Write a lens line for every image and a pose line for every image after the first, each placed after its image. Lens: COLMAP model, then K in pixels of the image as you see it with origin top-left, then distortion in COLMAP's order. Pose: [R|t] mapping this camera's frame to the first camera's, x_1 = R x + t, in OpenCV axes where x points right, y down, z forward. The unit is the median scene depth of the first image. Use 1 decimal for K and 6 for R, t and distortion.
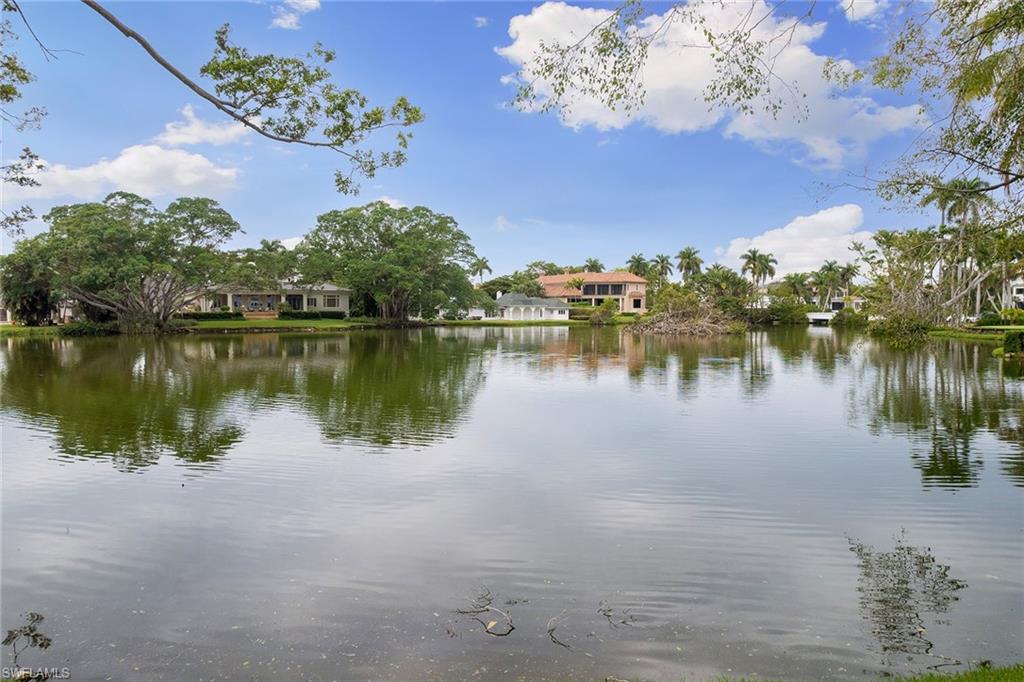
lens RADIAL K [[677.9, 0, 510.2], [0, 677.9, 340.5], [0, 0, 1]] dist [-0.007429, 0.001175]
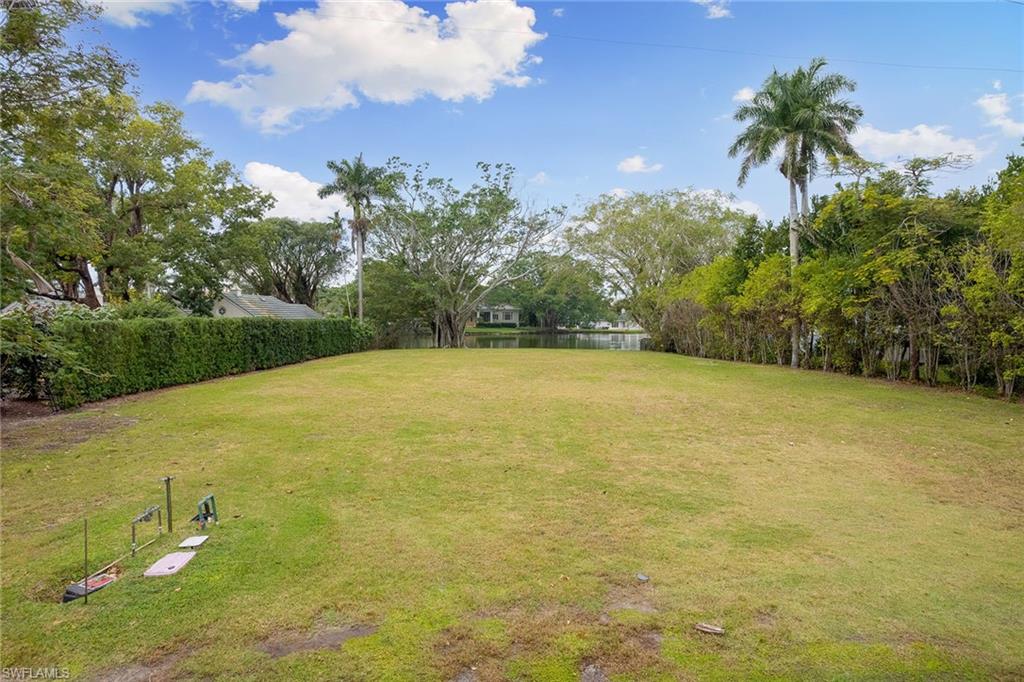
lens RADIAL K [[677.9, 0, 511.6], [0, 677.9, 340.8], [0, 0, 1]] dist [-0.007429, 0.001175]
pose [[0.973198, 0.011153, -0.229698, 0.100804], [-0.014327, 0.999823, -0.012157, 0.017061], [0.229521, 0.015122, 0.973186, -0.507679]]
